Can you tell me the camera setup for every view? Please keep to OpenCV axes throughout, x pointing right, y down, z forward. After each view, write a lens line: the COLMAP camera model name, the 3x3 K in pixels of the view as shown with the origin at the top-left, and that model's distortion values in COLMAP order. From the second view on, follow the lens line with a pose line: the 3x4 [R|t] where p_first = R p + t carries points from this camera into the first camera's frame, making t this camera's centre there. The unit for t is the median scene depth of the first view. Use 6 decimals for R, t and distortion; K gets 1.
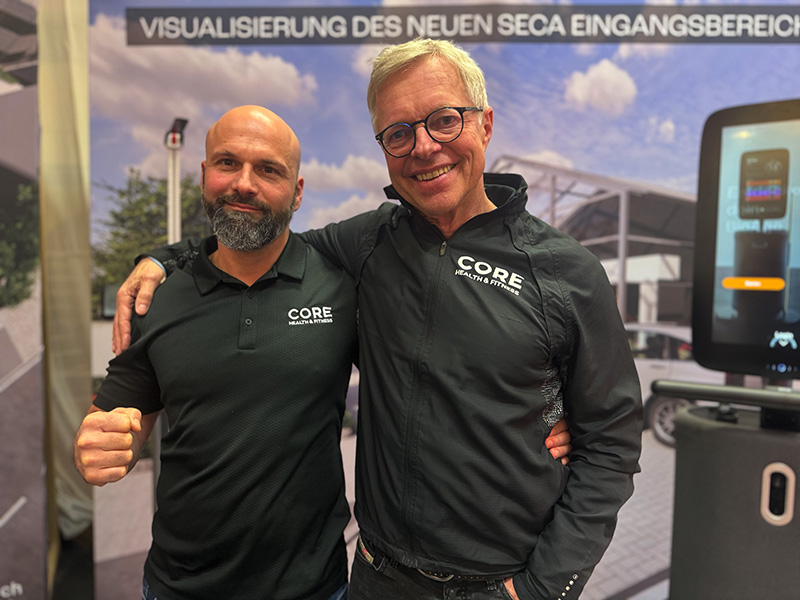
lens RADIAL K [[564.1, 0, 405.5], [0, 564.1, 304.3], [0, 0, 1]] dist [0.025310, -0.035152]
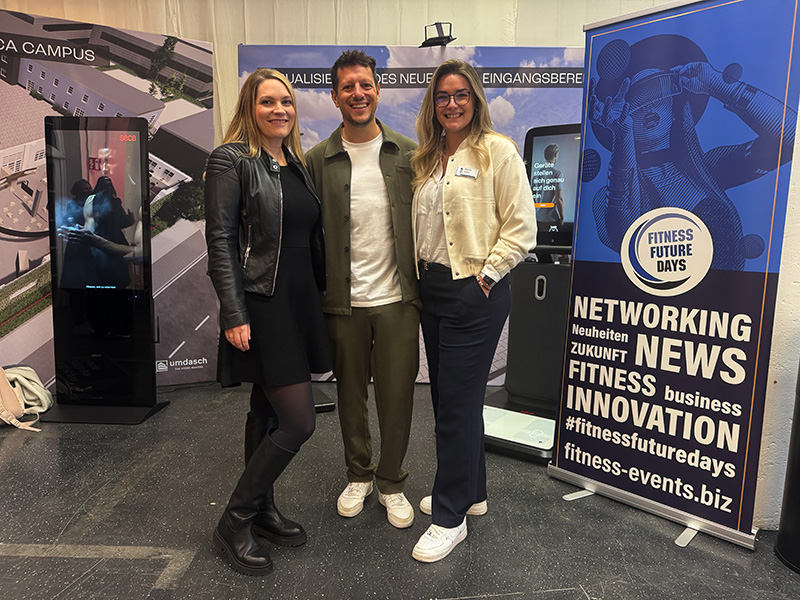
lens RADIAL K [[564.1, 0, 398.3], [0, 564.1, 306.1], [0, 0, 1]] dist [0.025310, -0.035152]
pose [[0.999488, 0.012009, -0.029670, 0.066568], [-0.010003, 0.997712, 0.066864, 0.170580], [0.030405, -0.066533, 0.997321, -1.025998]]
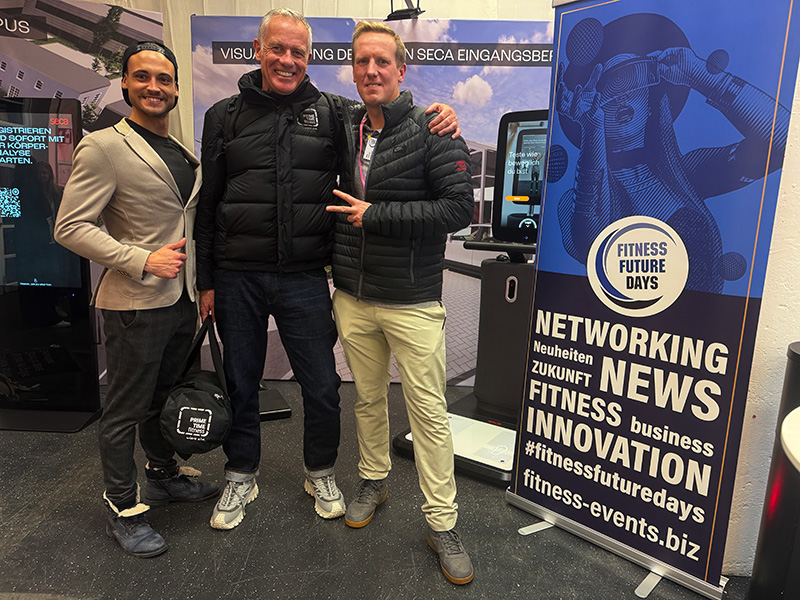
lens RADIAL K [[564.1, 0, 396.5], [0, 564.1, 308.7], [0, 0, 1]] dist [0.025310, -0.035152]
pose [[0.999181, 0.023585, -0.032887, 0.176164], [-0.019514, 0.992697, 0.119046, 0.098058], [0.035454, -0.118306, 0.992344, -0.888554]]
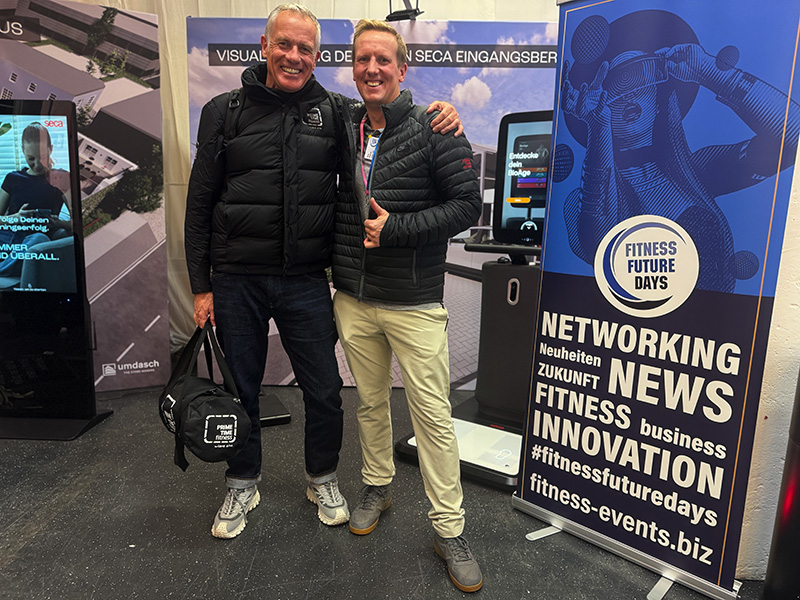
lens RADIAL K [[564.1, 0, 395.1], [0, 564.1, 310.2], [0, 0, 1]] dist [0.025310, -0.035152]
pose [[0.999593, 0.016661, -0.023164, 0.154633], [-0.013946, 0.993521, 0.112786, 0.105257], [0.024893, -0.112417, 0.993349, -0.871935]]
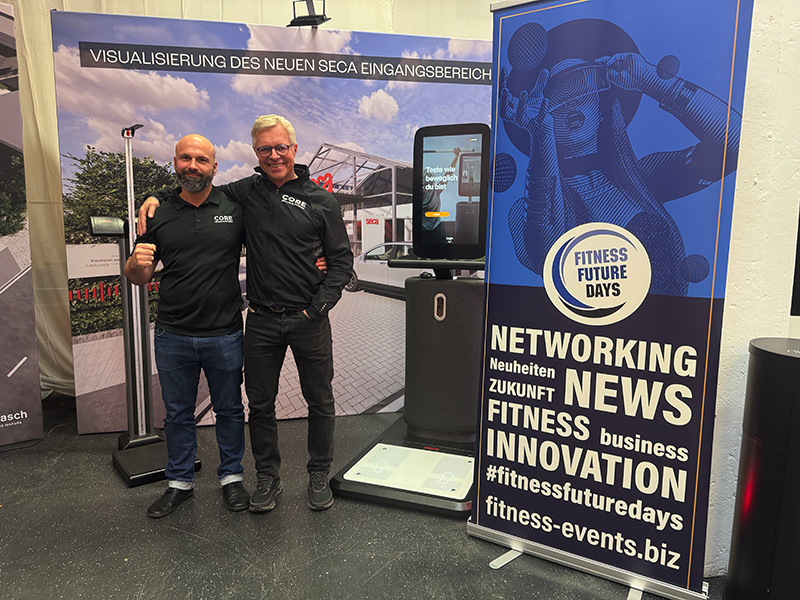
lens RADIAL K [[564.1, 0, 399.9], [0, 564.1, 309.4], [0, 0, 1]] dist [0.025310, -0.035152]
pose [[0.979786, -0.034178, 0.197109, 0.042346], [0.019479, 0.996915, 0.076036, 0.114409], [-0.199100, -0.070660, 0.977429, -0.769184]]
